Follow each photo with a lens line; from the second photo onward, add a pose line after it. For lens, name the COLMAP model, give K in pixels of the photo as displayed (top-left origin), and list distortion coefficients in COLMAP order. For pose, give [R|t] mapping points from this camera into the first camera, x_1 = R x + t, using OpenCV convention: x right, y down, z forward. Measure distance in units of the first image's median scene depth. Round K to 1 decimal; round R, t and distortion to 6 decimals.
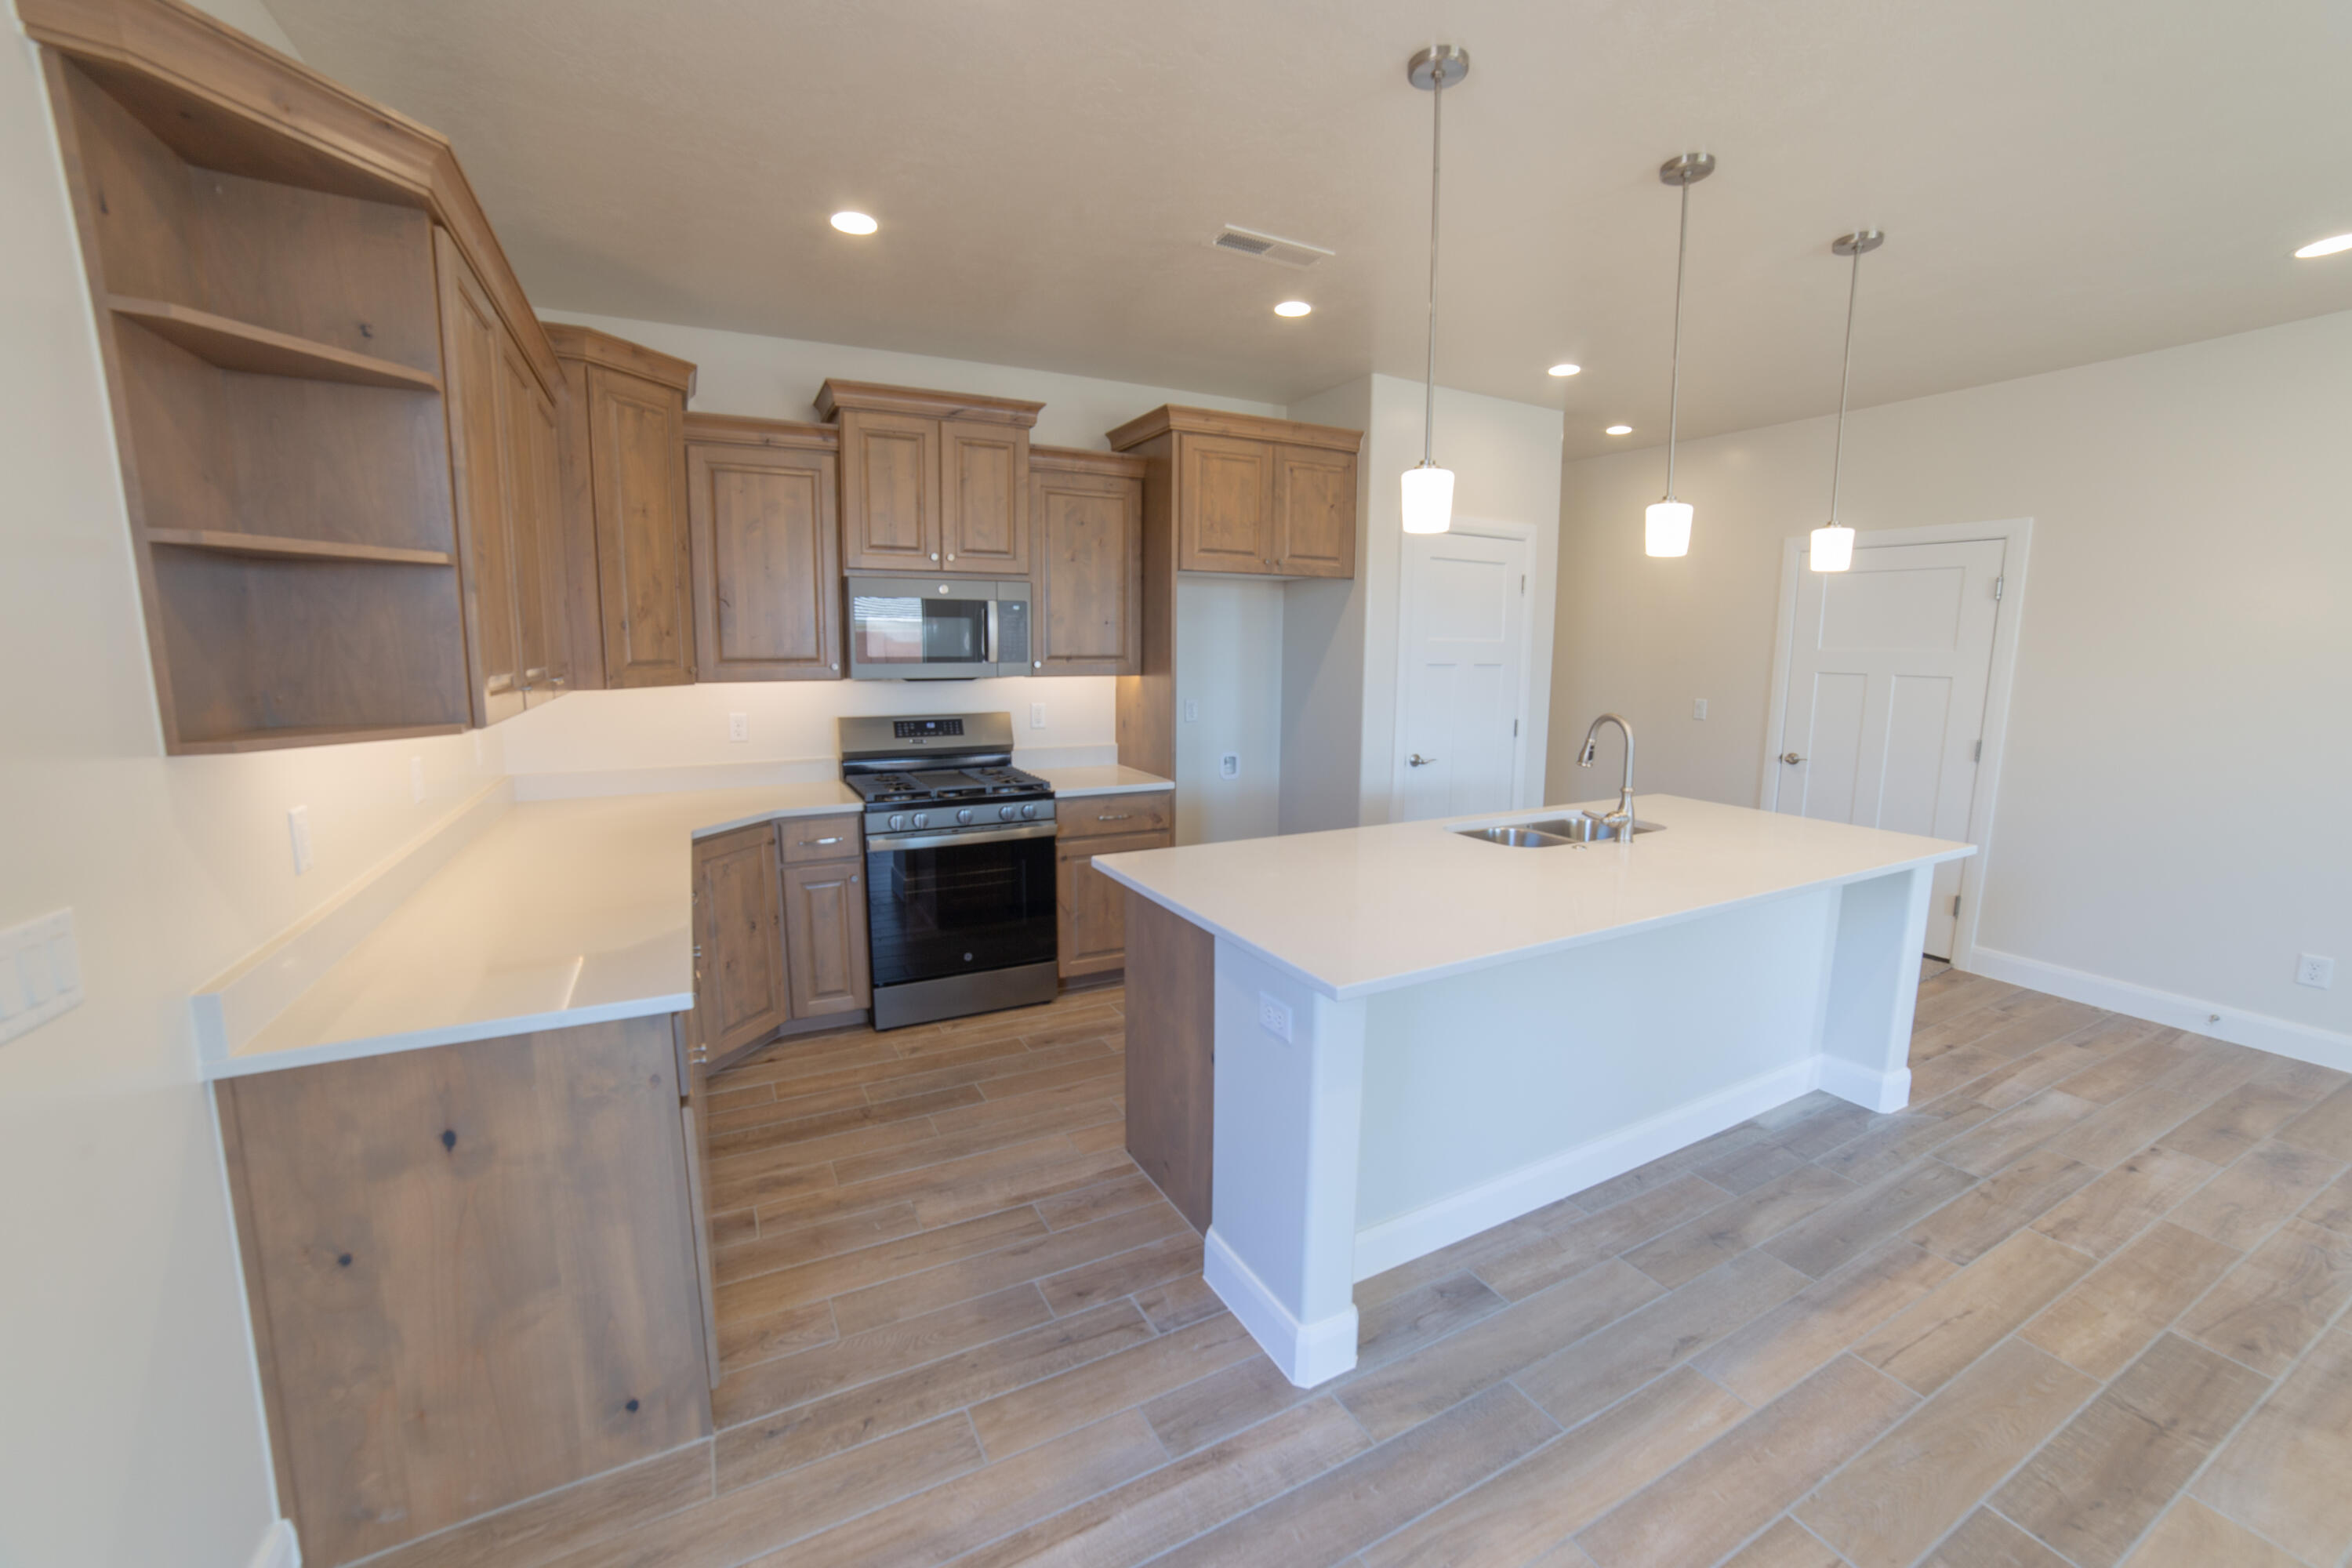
lens RADIAL K [[933.2, 0, 1180.9], [0, 933.2, 777.7], [0, 0, 1]] dist [-0.082729, 0.032424]
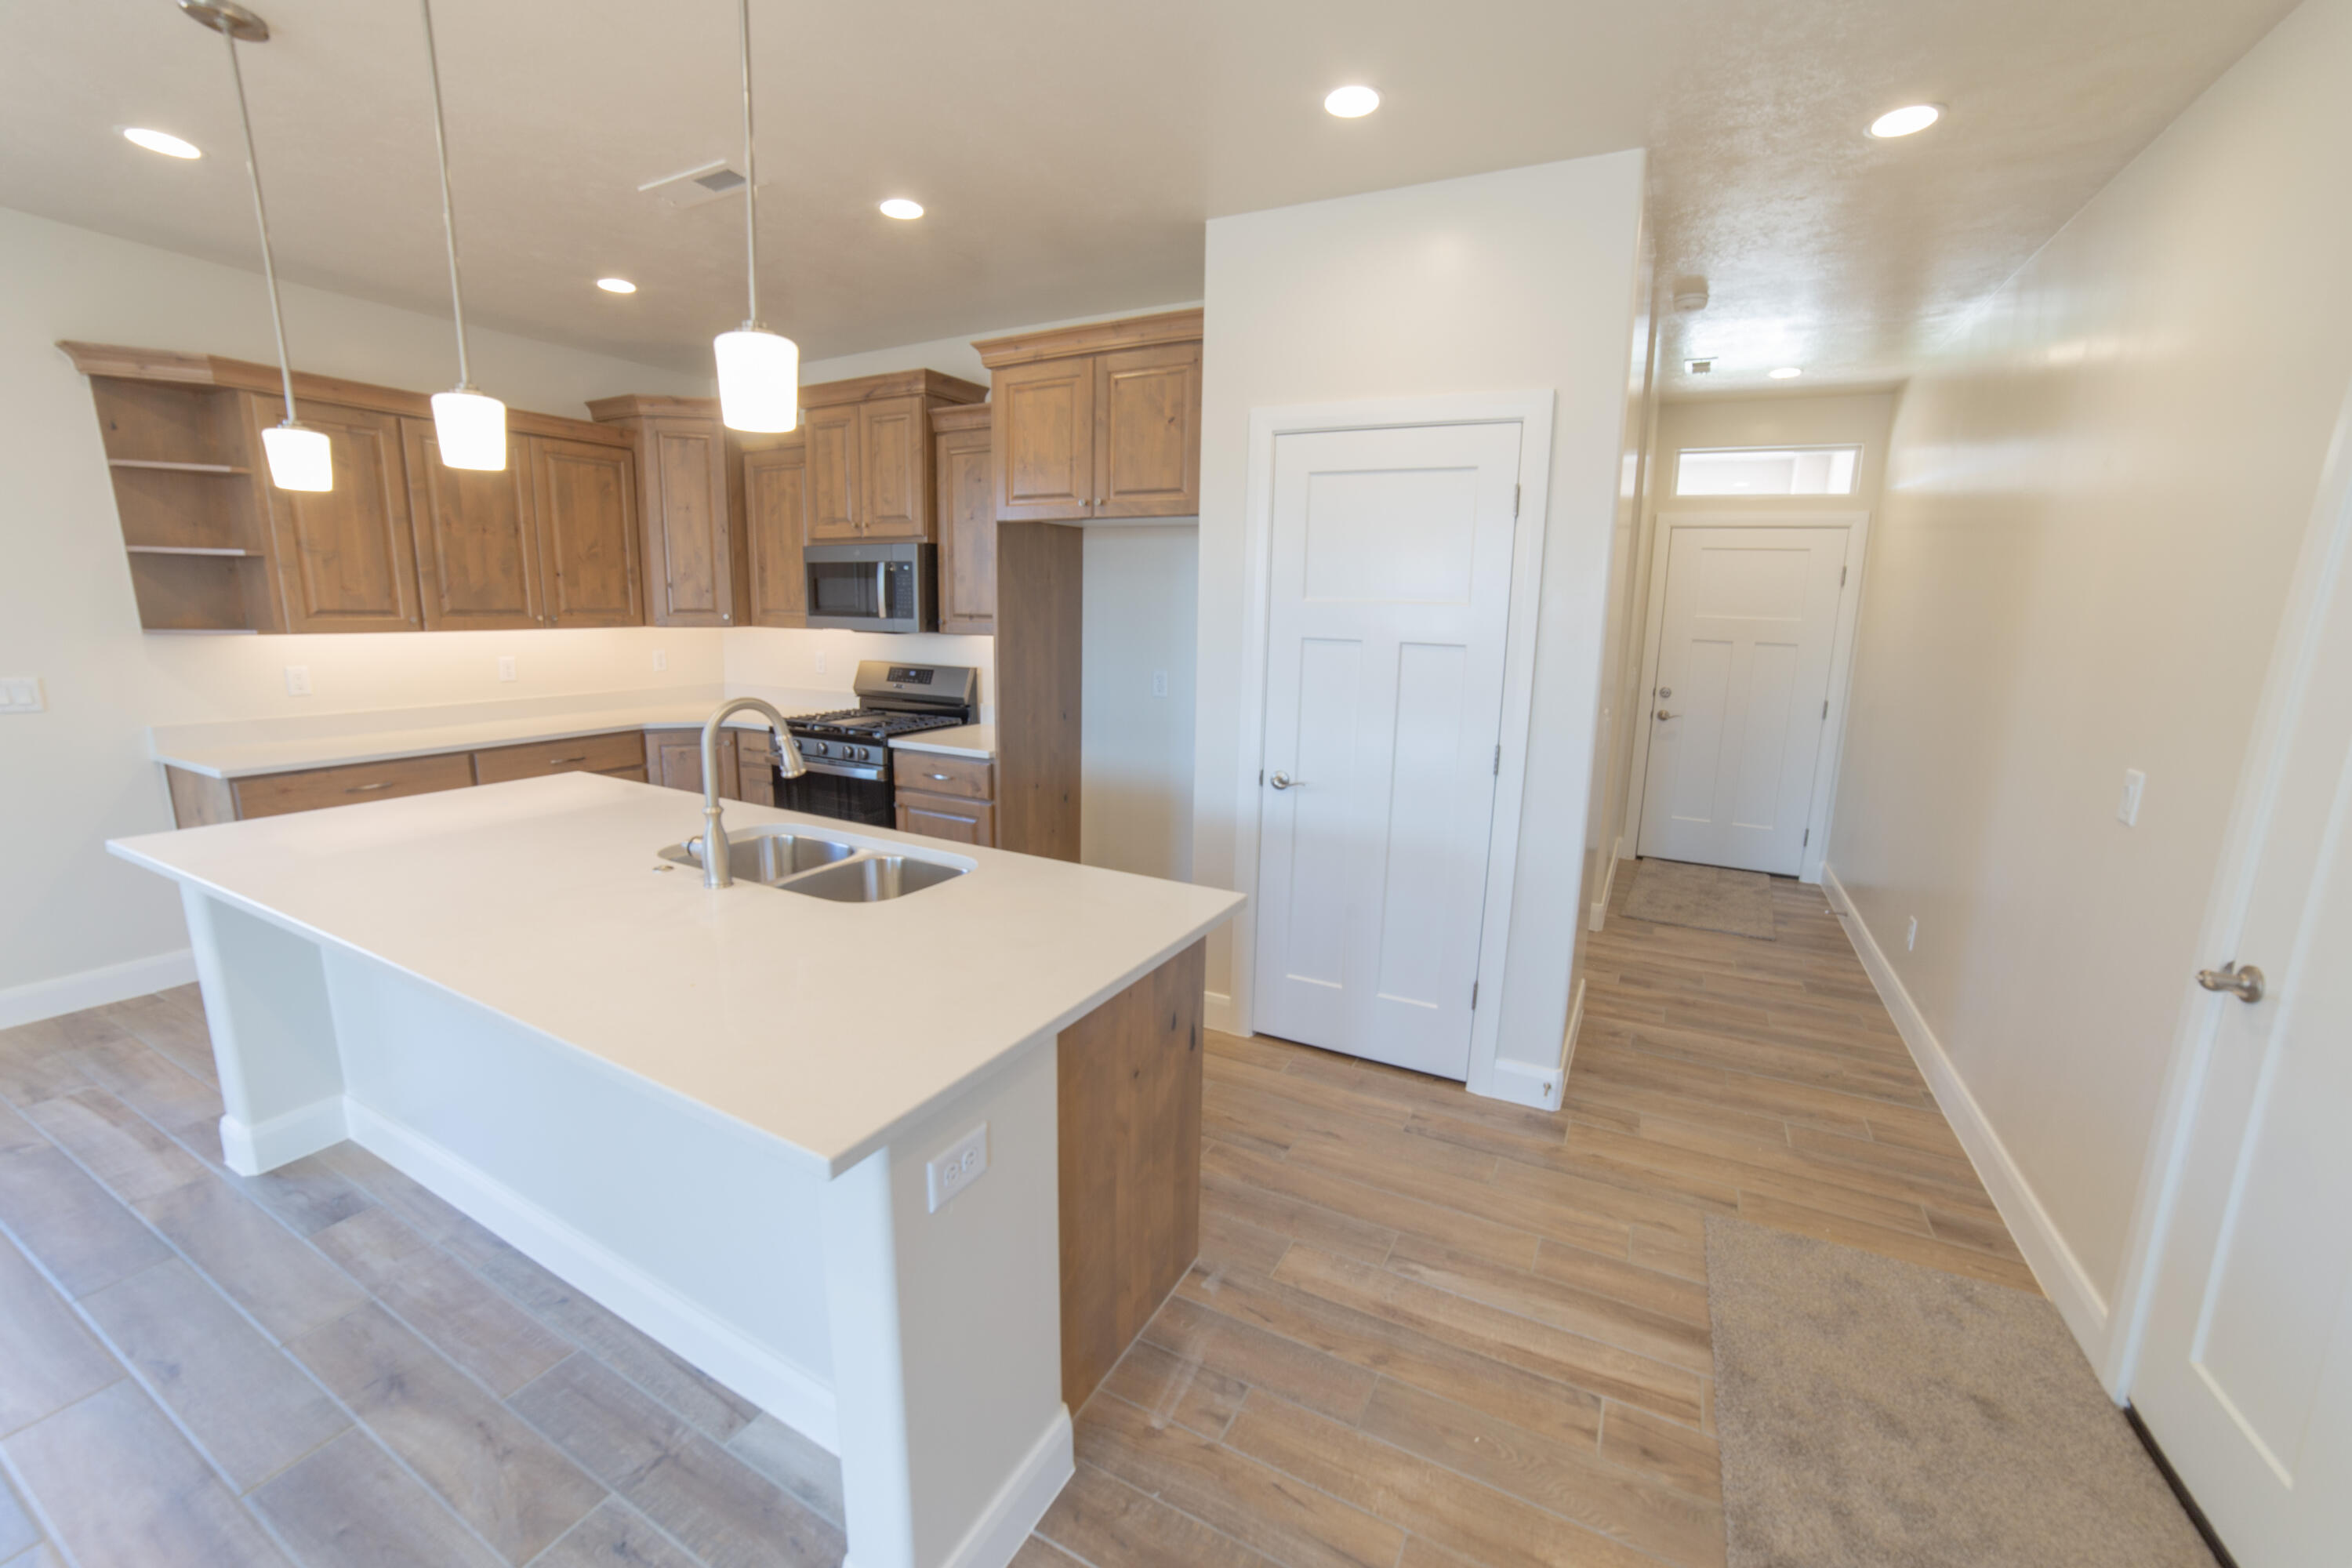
lens RADIAL K [[933.2, 0, 1180.9], [0, 933.2, 777.7], [0, 0, 1]] dist [-0.082729, 0.032424]
pose [[0.561881, 0.158907, -0.811812, 1.134034], [-0.137298, 0.985679, 0.097912, -0.114904], [0.815744, 0.056445, 0.575652, 0.823669]]
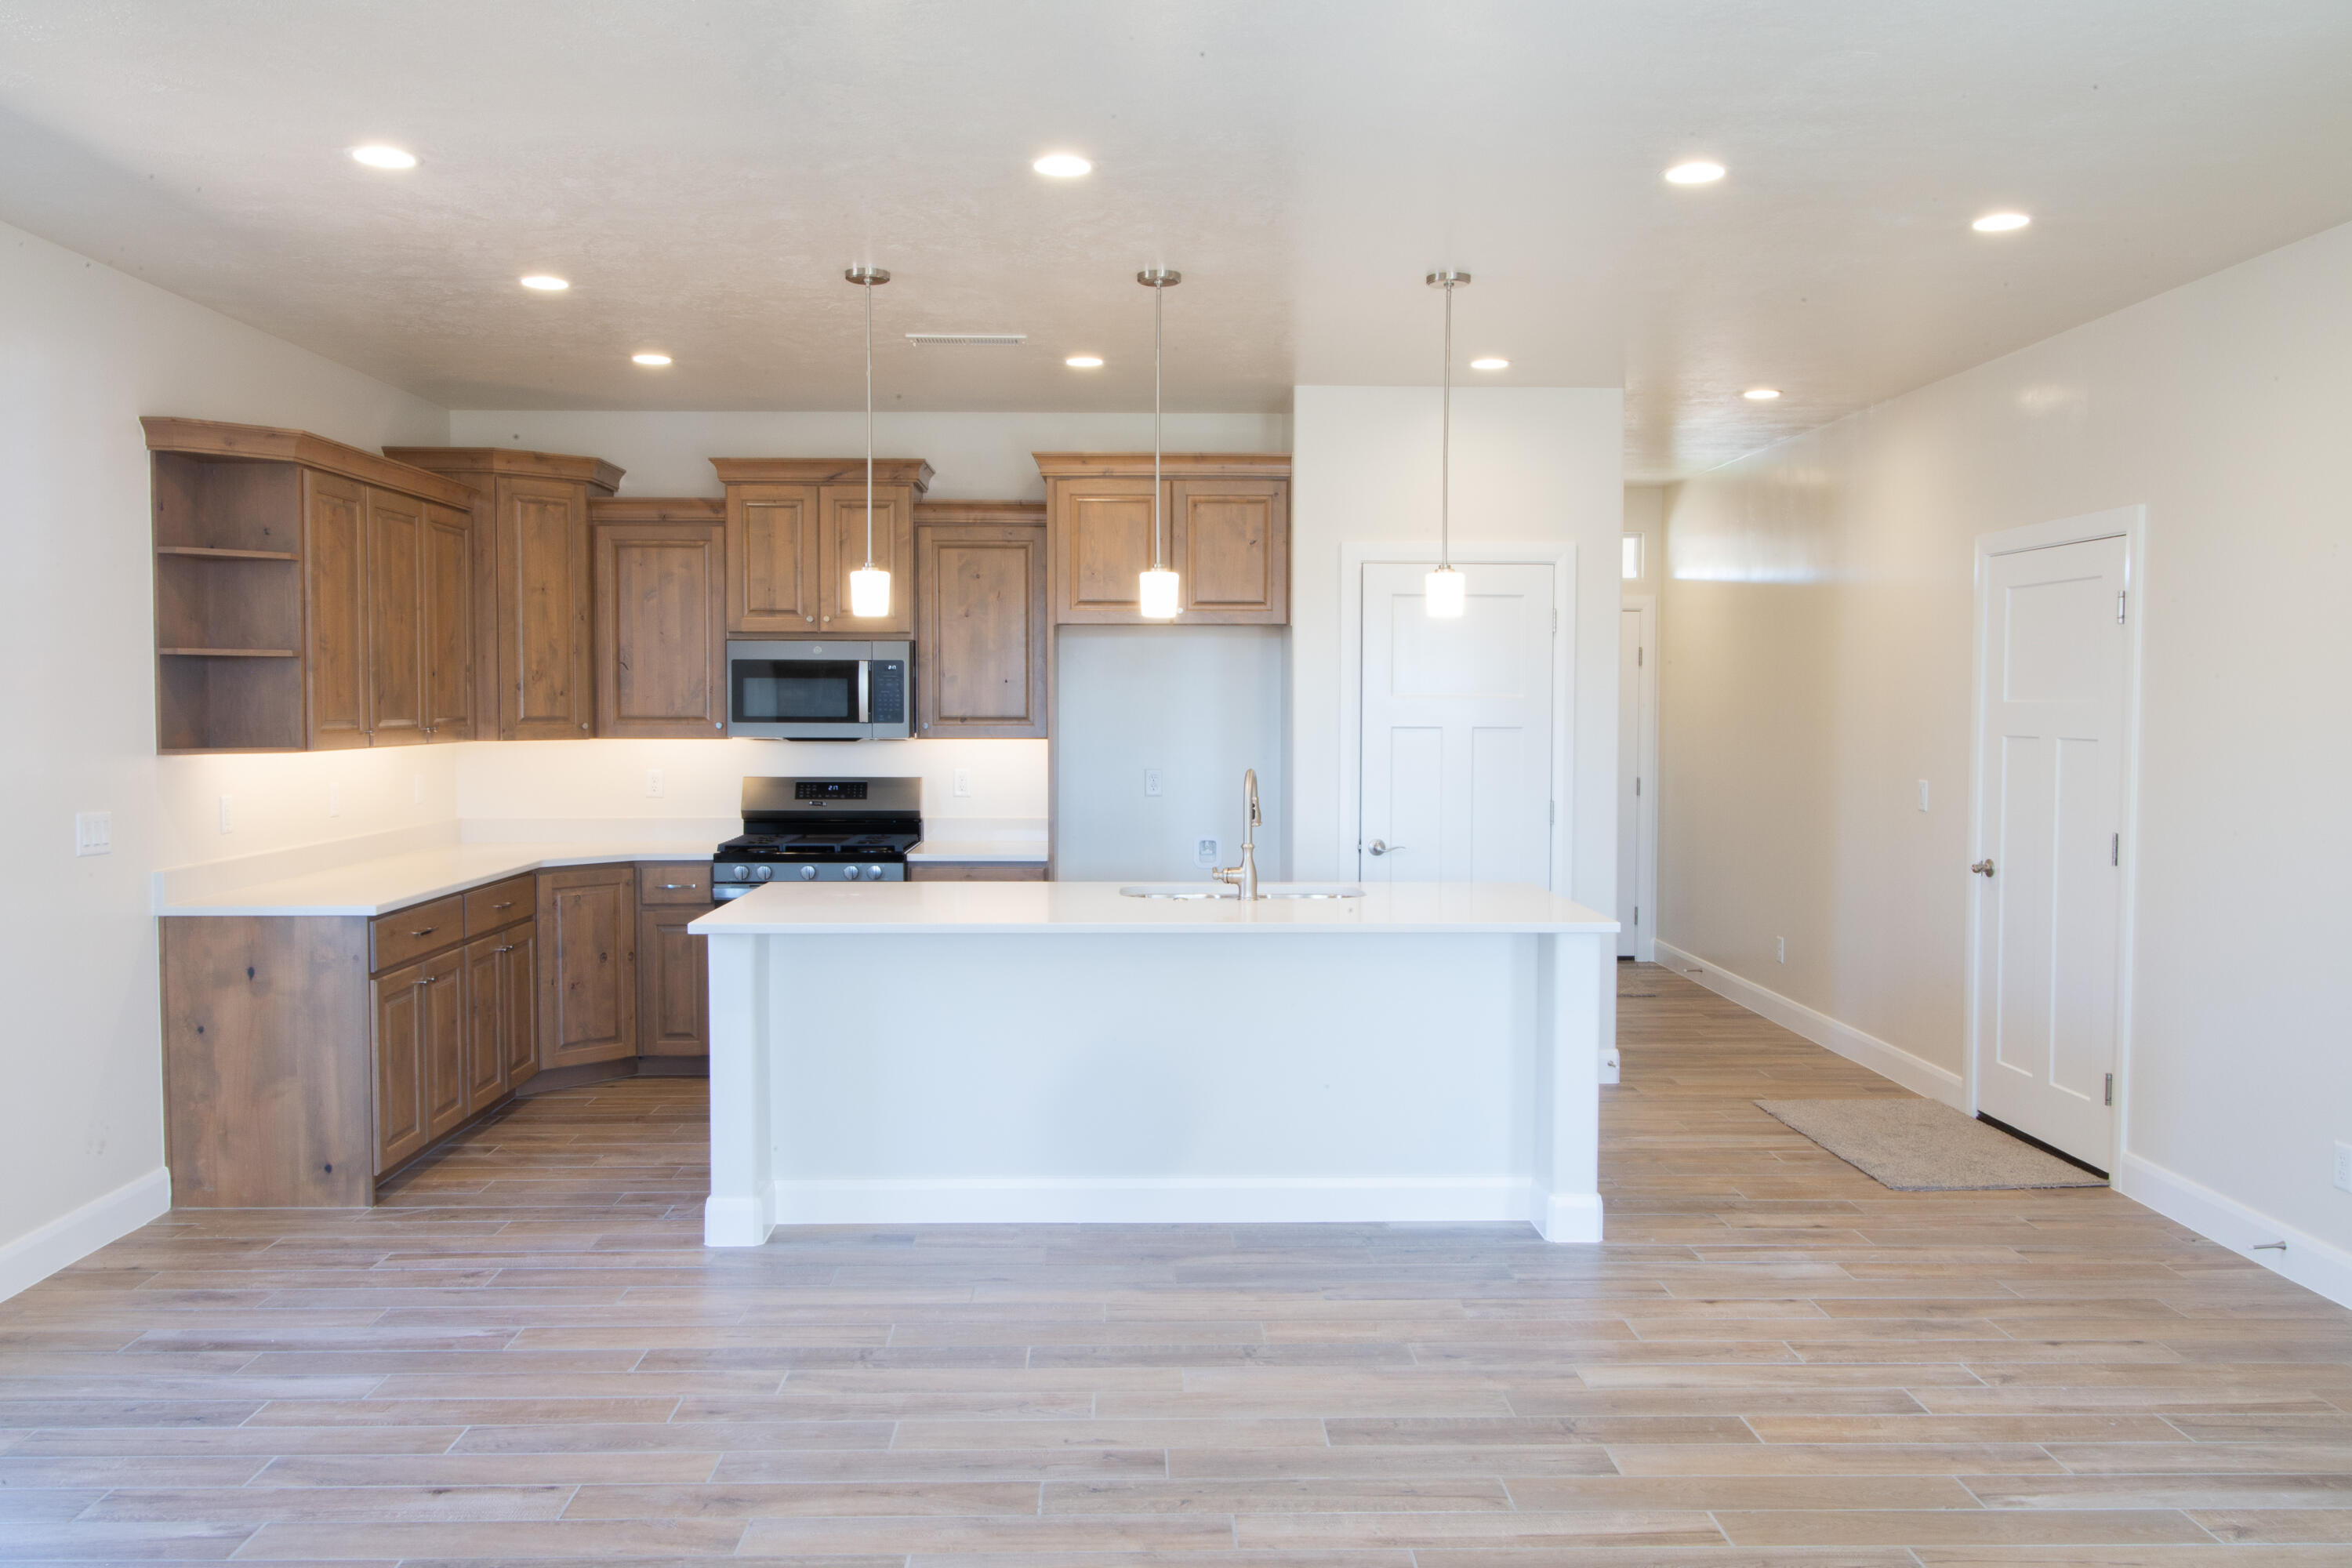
lens RADIAL K [[1856.4, 0, 1167.3], [0, 1856.4, 787.5], [0, 0, 1]] dist [0.009716, -0.010039]
pose [[0.894346, 0.016313, -0.447078, 1.196863], [-0.060509, 0.994563, -0.084754, 0.113737], [0.443265, 0.102851, 0.890471, -0.748240]]
